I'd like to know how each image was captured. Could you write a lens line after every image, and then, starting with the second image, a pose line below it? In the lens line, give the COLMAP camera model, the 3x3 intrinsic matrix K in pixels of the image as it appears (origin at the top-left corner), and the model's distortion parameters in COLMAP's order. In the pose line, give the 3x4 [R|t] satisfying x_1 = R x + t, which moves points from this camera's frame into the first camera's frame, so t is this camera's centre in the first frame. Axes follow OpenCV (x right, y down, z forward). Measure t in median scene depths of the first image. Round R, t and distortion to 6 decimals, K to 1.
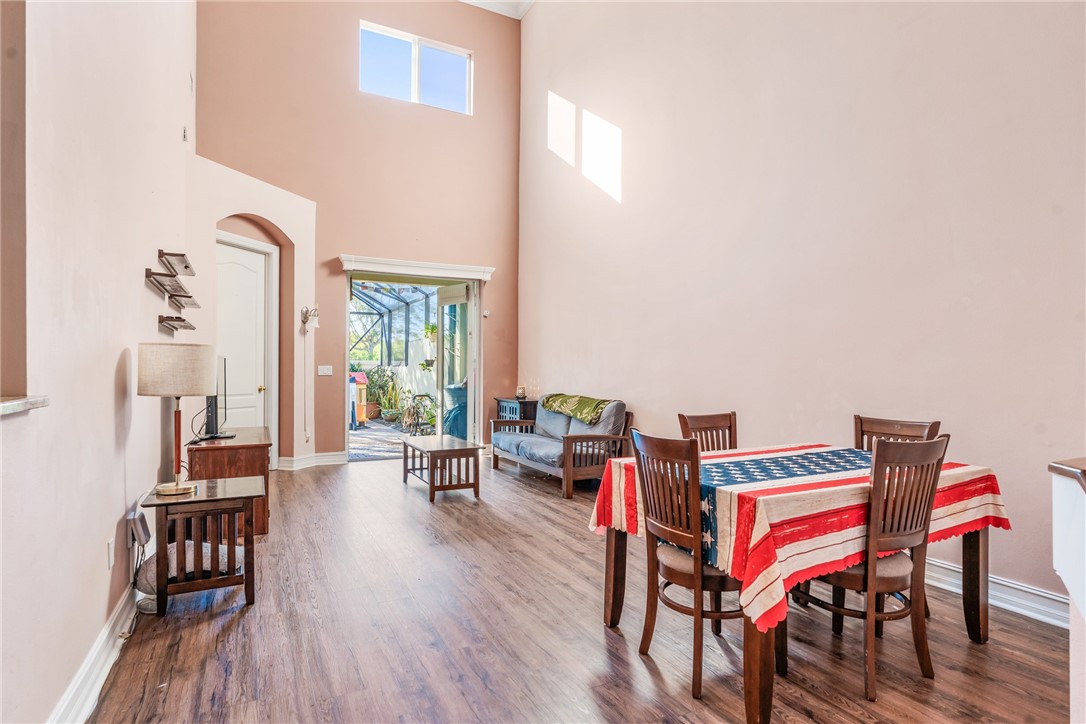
lens RADIAL K [[571.7, 0, 547.3], [0, 571.7, 368.4], [0, 0, 1]] dist [-0.001720, -0.000041]
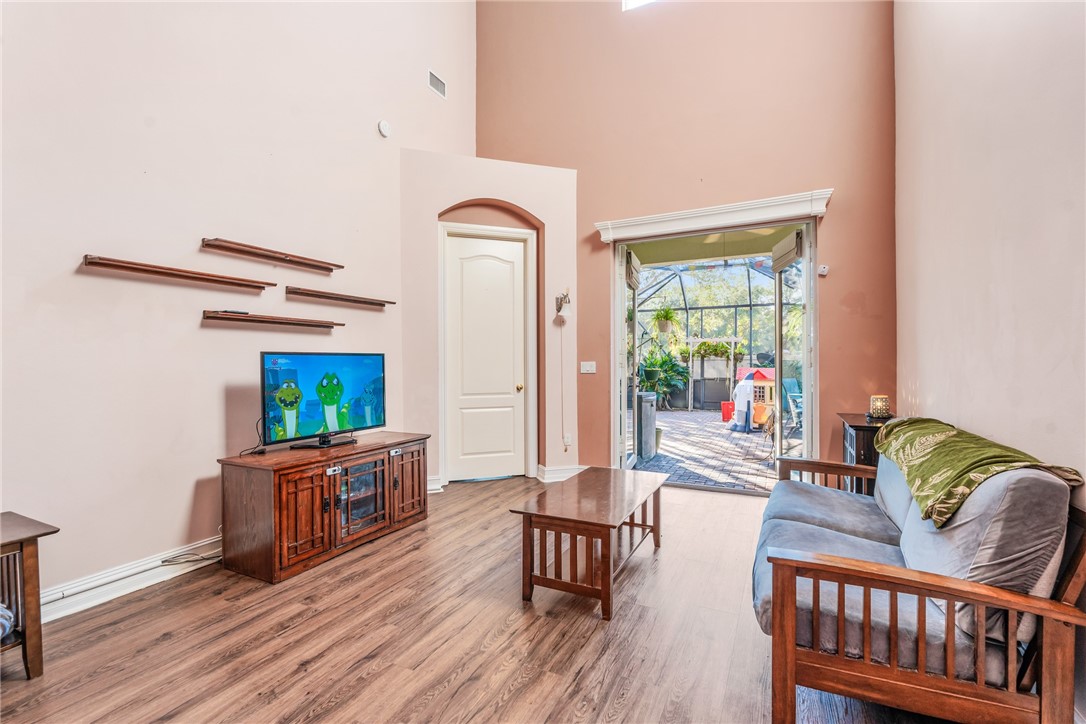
lens RADIAL K [[484.6, 0, 546.2], [0, 484.6, 363.3], [0, 0, 1]] dist [0.000359, 0.000436]
pose [[0.586753, -0.008883, -0.809718, 0.157605], [0.010109, 0.999942, -0.003645, -0.000306], [0.809703, -0.006047, 0.586808, 0.572143]]
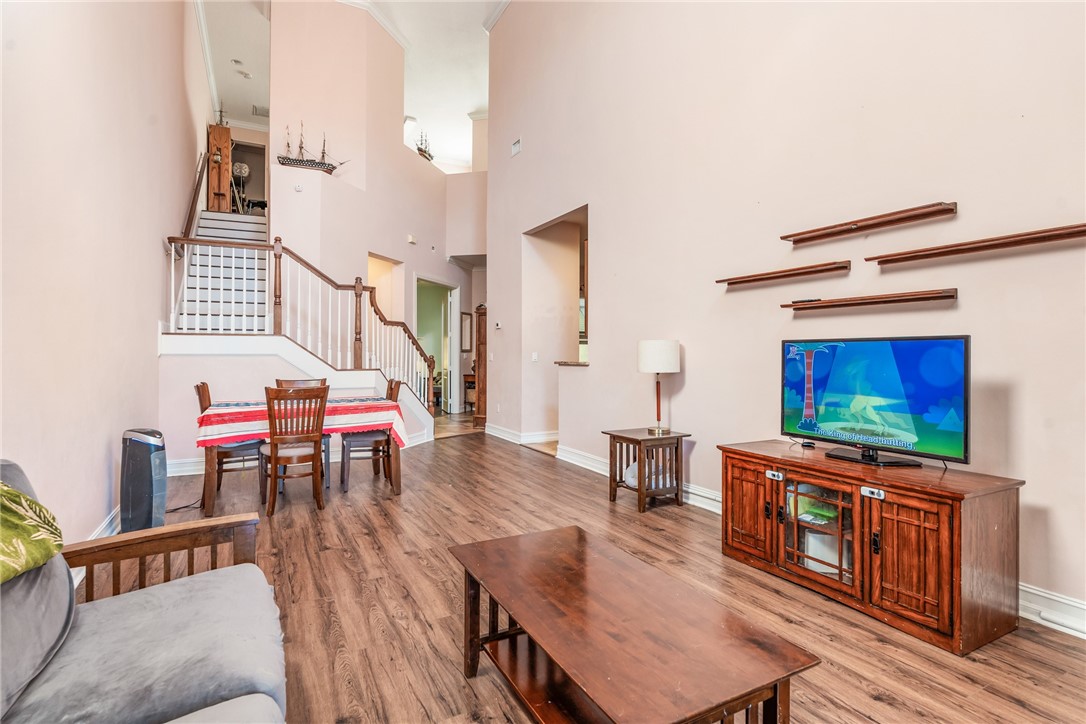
lens RADIAL K [[533.6, 0, 543.3], [0, 533.6, 353.9], [0, 0, 1]] dist [0.001827, -0.000012]
pose [[-0.999886, -0.010495, -0.010868, -0.136185], [-0.010468, 0.999942, -0.002551, 0.000703], [0.010895, -0.002437, -0.999938, 1.115291]]
